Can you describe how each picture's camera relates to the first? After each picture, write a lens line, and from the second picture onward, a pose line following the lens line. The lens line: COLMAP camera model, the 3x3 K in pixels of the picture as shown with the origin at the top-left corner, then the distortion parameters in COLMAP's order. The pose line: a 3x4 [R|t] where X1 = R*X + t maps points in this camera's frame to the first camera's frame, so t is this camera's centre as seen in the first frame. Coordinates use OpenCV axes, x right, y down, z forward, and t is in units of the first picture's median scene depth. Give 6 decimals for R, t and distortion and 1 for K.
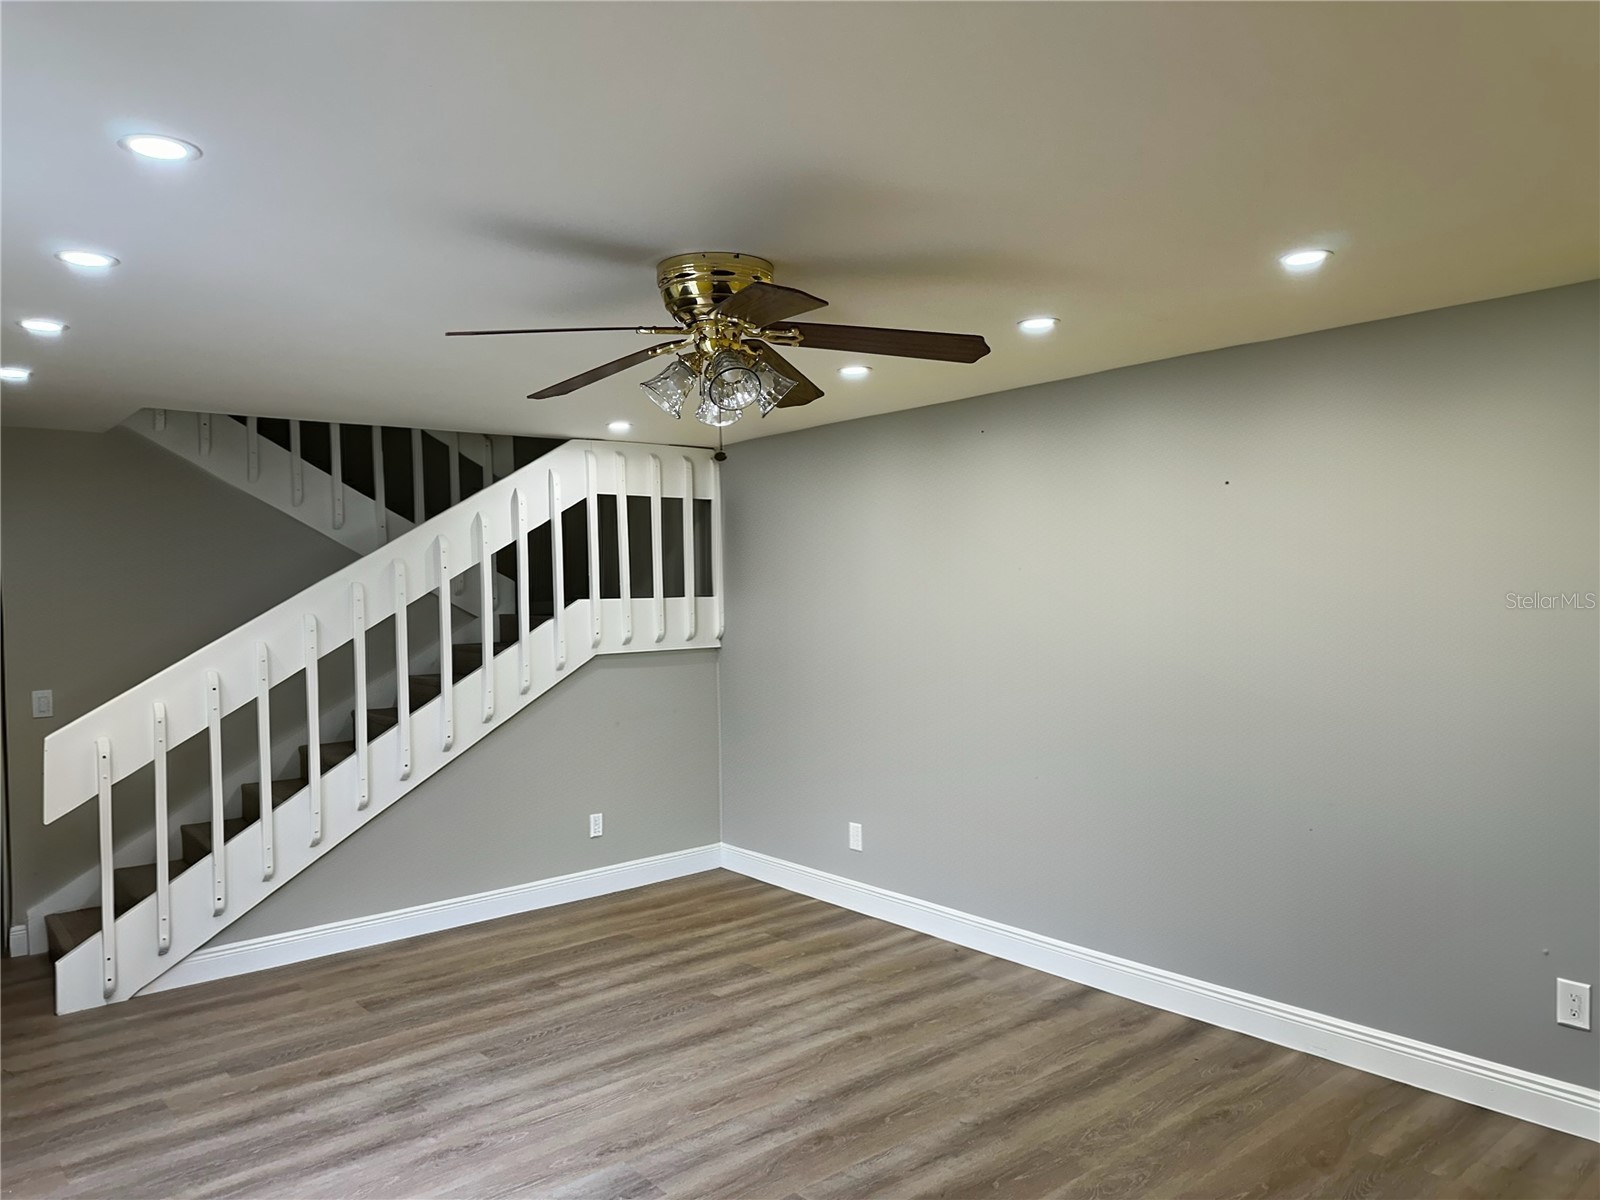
lens RADIAL K [[1090.0, 0, 800.0], [0, 1090.0, 600.0], [0, 0, 1]] dist [-0.036161, 0.002584]
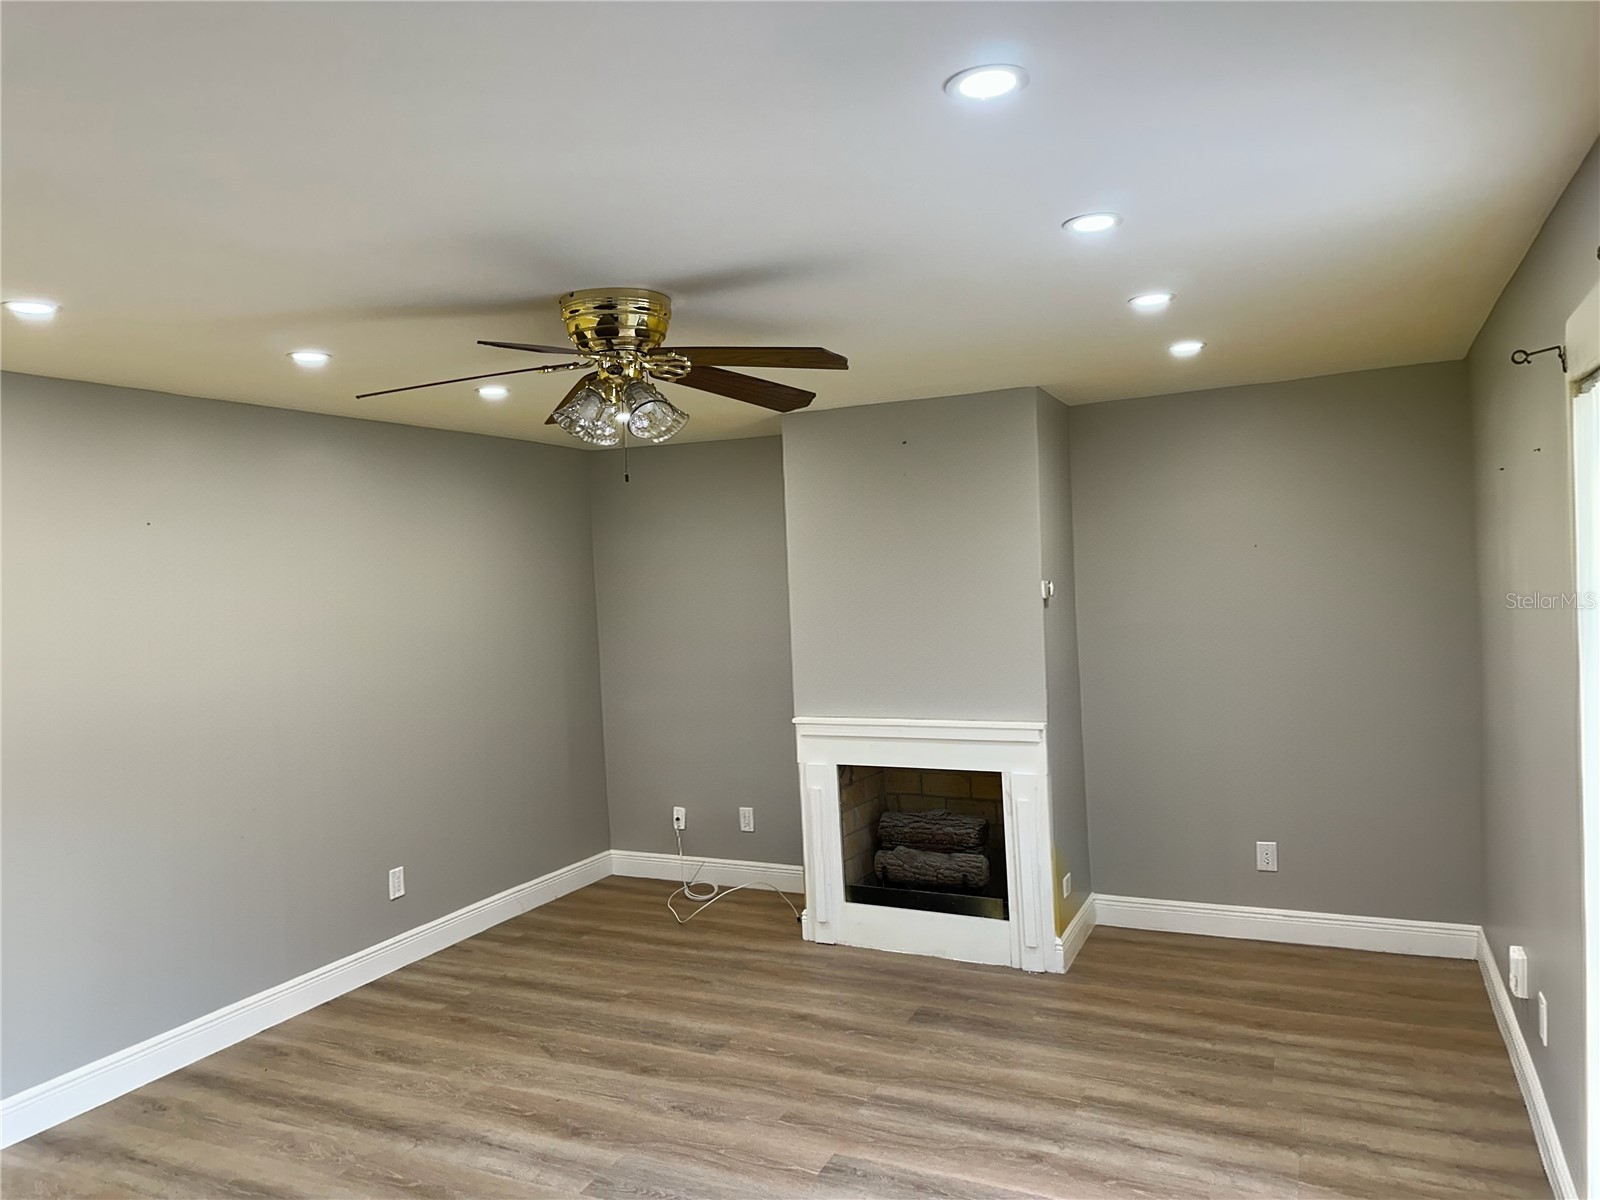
lens RADIAL K [[1090.0, 0, 800.0], [0, 1090.0, 600.0], [0, 0, 1]] dist [-0.036161, 0.002584]
pose [[-0.395694, 0.004259, 0.918372, -0.898730], [0.068870, 0.997311, 0.025048, -0.021954], [-0.915796, 0.073159, -0.394924, 1.018027]]
